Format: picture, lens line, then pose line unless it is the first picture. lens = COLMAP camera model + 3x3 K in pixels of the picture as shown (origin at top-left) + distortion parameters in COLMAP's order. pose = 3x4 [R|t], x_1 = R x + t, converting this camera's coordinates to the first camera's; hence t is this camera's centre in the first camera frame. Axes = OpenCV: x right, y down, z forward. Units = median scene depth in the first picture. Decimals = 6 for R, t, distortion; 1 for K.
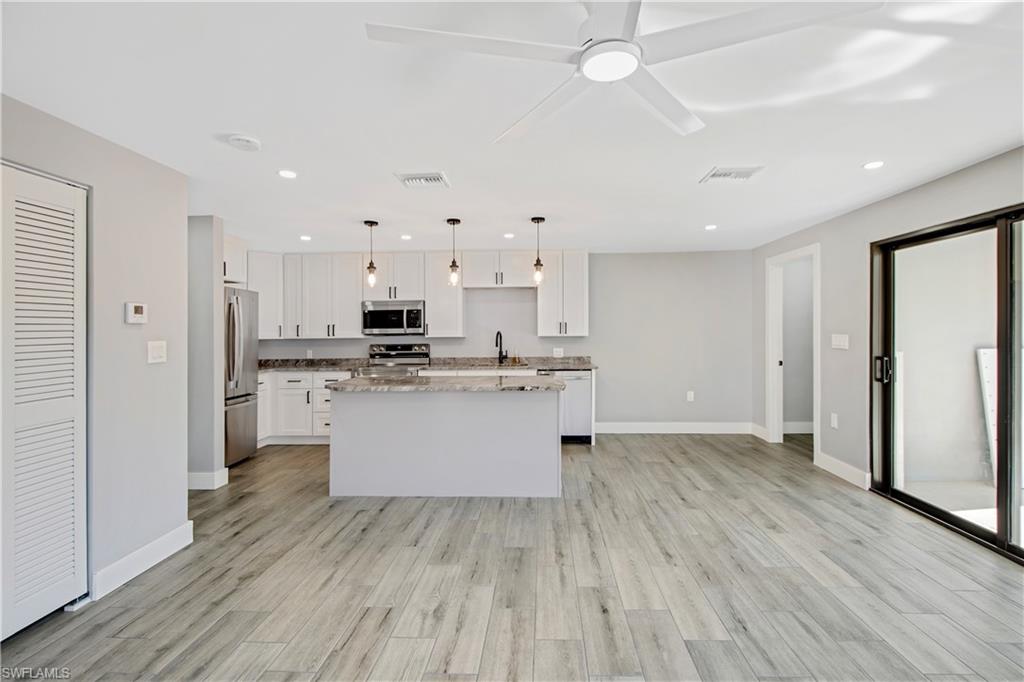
lens RADIAL K [[452.2, 0, 523.0], [0, 452.2, 335.9], [0, 0, 1]] dist [0.000615, -0.004924]
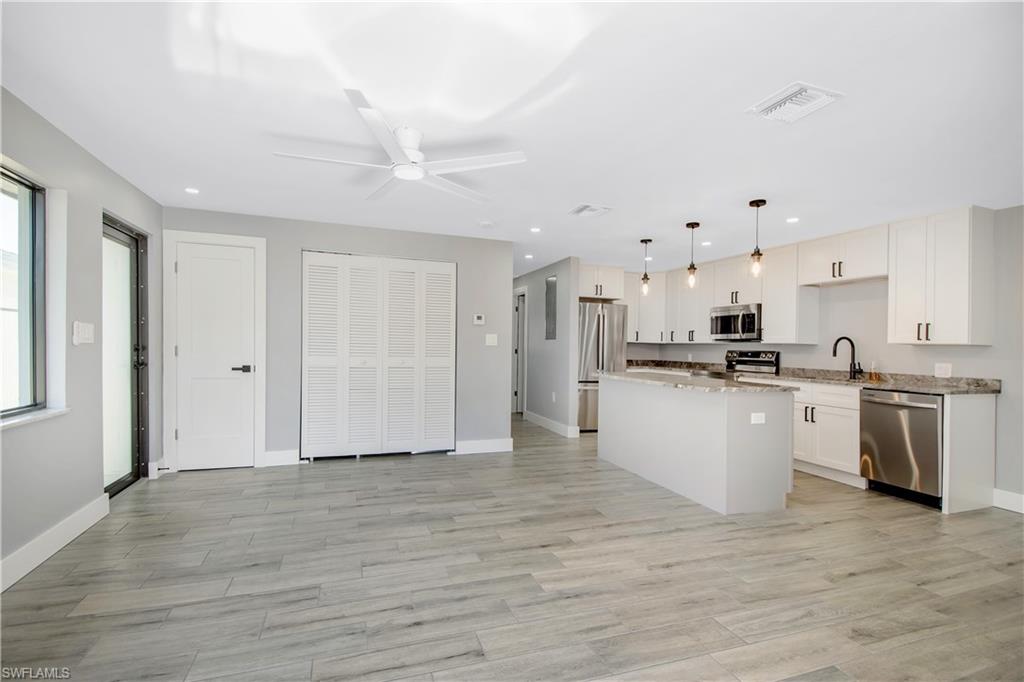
lens RADIAL K [[506.4, 0, 527.3], [0, 506.4, 348.5], [0, 0, 1]] dist [0.005733, -0.001067]
pose [[0.378202, 0.021971, -0.925462, 0.815676], [-0.035737, 0.999320, 0.009121, 0.031246], [0.925033, 0.029623, 0.378730, 0.236451]]
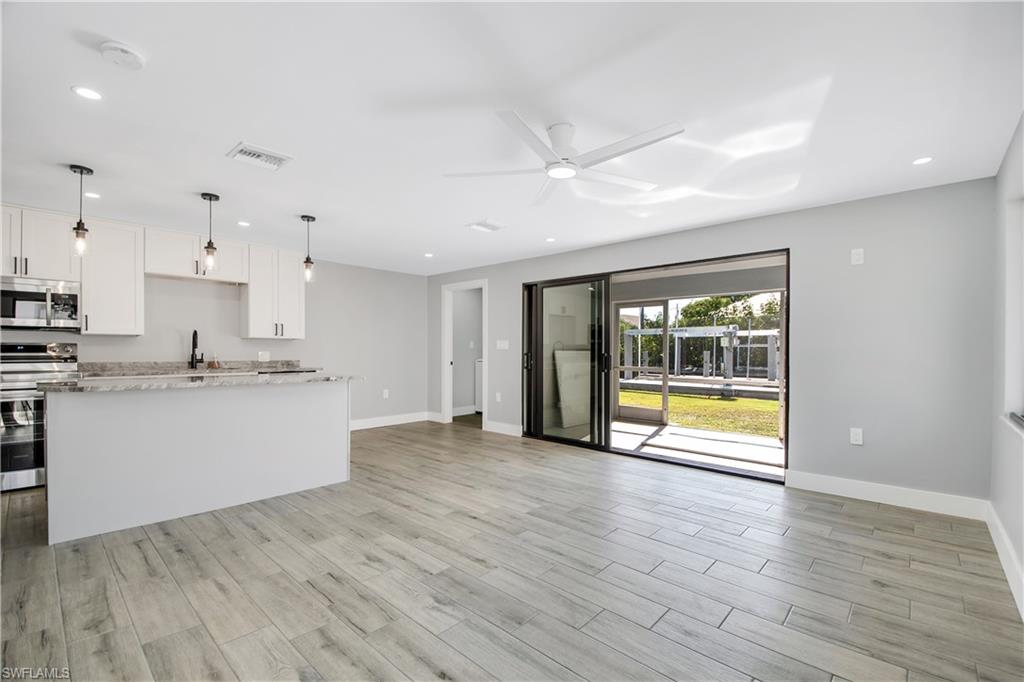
lens RADIAL K [[452.2, 0, 518.4], [0, 452.2, 345.4], [0, 0, 1]] dist [0.000615, -0.004924]
pose [[0.632683, 0.021155, 0.774122, -0.482192], [-0.002349, 0.999675, -0.025399, 0.057061], [-0.774408, 0.014251, 0.632526, -0.009122]]
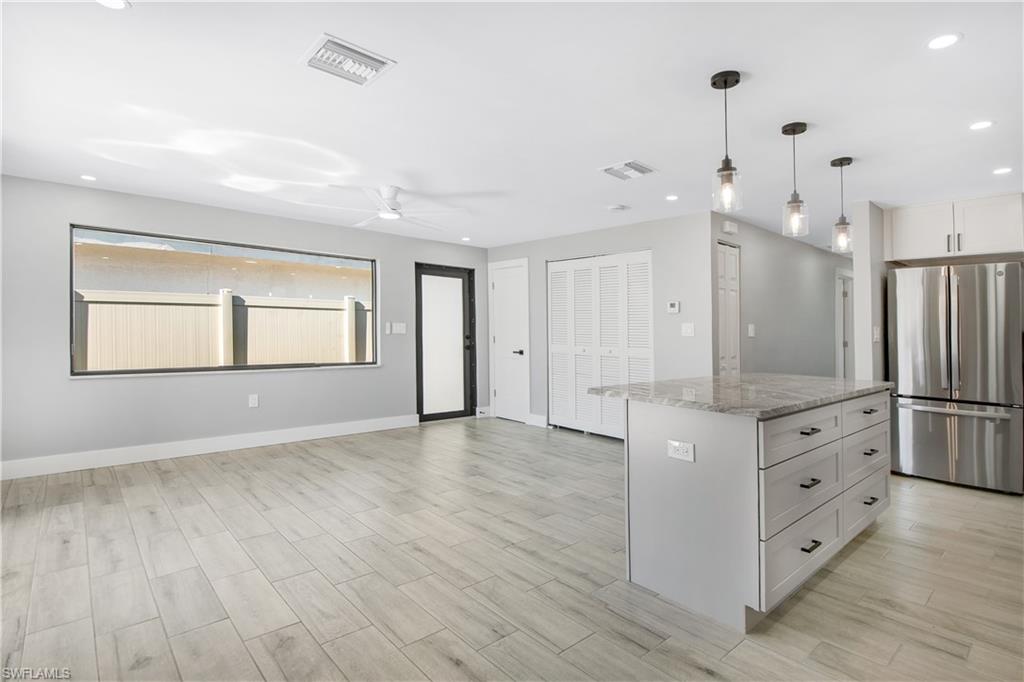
lens RADIAL K [[506.4, 0, 521.6], [0, 506.4, 345.4], [0, 0, 1]] dist [0.005733, -0.001067]
pose [[-0.721197, 0.015261, -0.692562, 0.616865], [-0.020220, 0.998868, 0.043067, 0.016510], [0.692435, 0.045064, -0.720072, 1.313174]]
